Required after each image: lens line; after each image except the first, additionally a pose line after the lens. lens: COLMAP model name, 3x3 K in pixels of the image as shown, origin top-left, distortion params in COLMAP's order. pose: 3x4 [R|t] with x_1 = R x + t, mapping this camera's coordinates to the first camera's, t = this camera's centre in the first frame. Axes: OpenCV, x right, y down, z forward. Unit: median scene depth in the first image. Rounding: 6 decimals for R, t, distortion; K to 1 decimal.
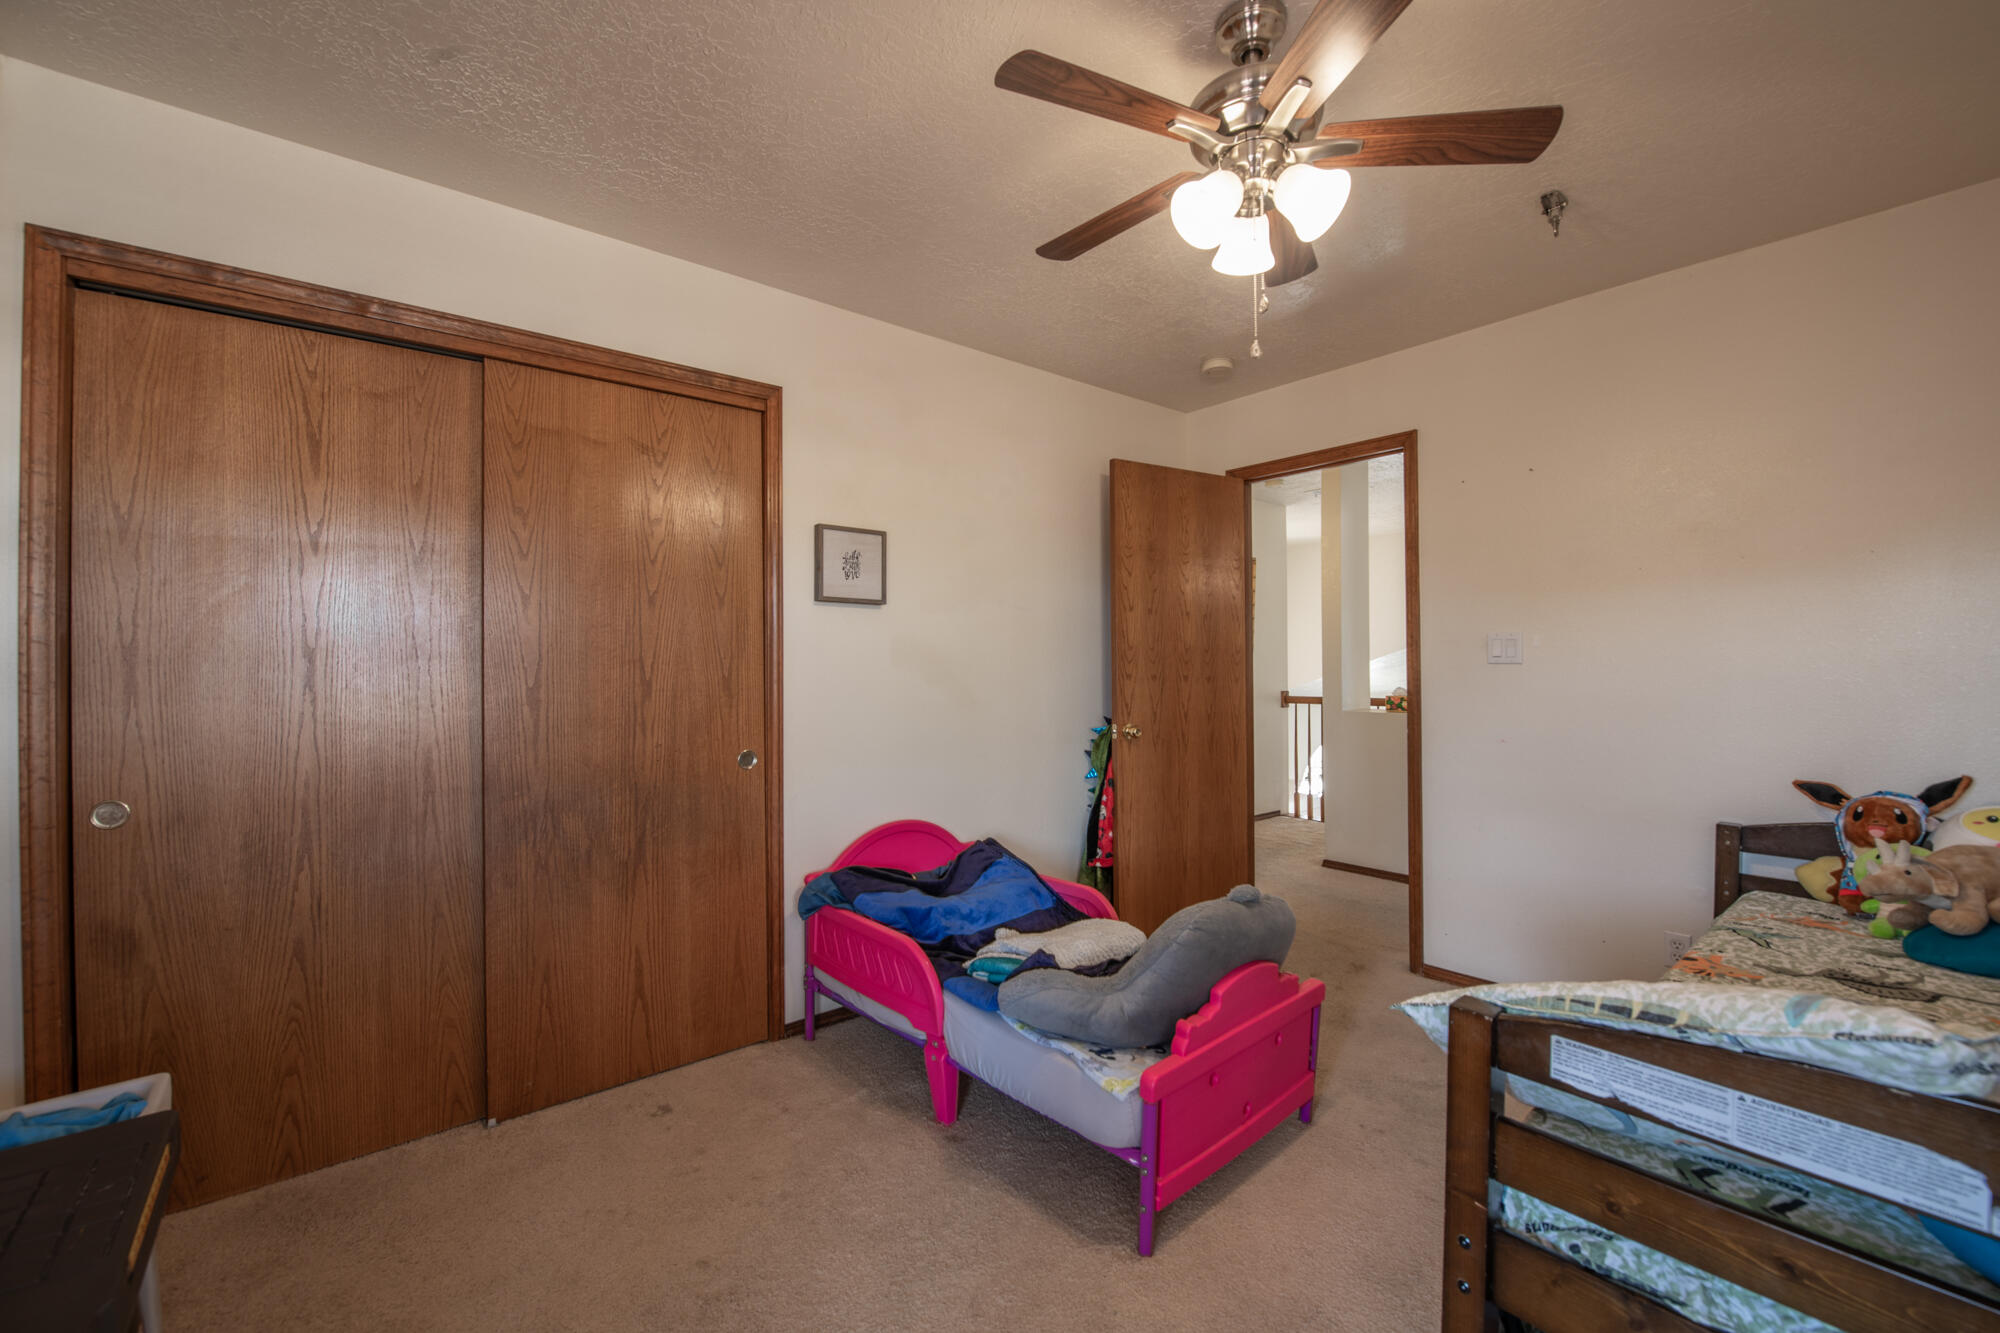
lens RADIAL K [[799.1, 0, 1011.5], [0, 799.1, 653.7], [0, 0, 1]] dist [-0.016166, -0.000417]
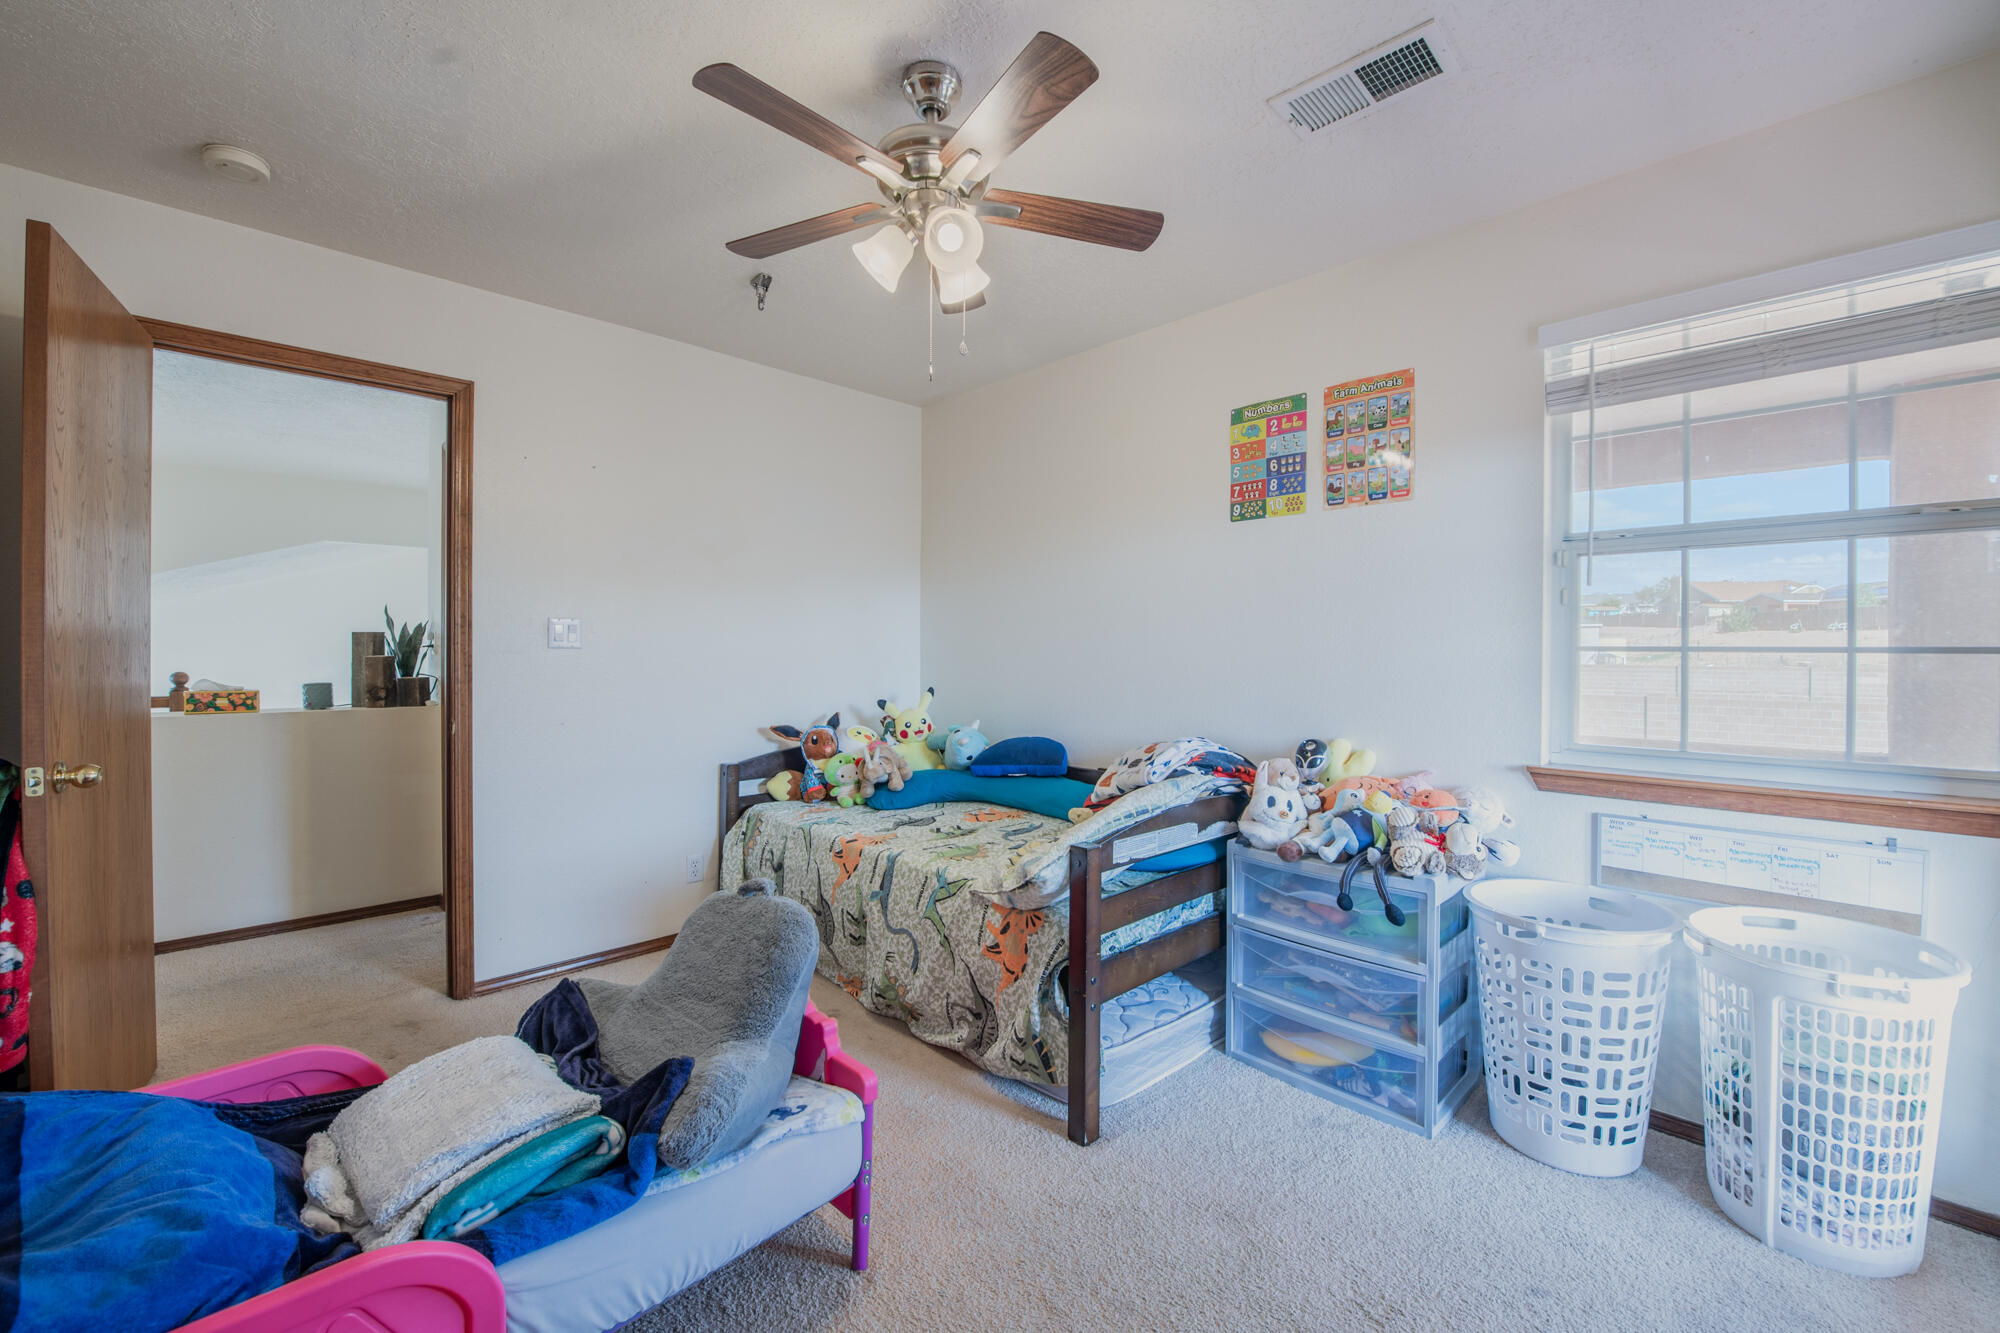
lens RADIAL K [[799.1, 0, 1011.5], [0, 799.1, 653.7], [0, 0, 1]] dist [-0.016166, -0.000417]
pose [[-0.078281, 0.000033, 0.996931, -0.573650], [-0.017795, 0.999841, -0.001430, 0.014211], [-0.996773, -0.017852, -0.078268, 0.651667]]
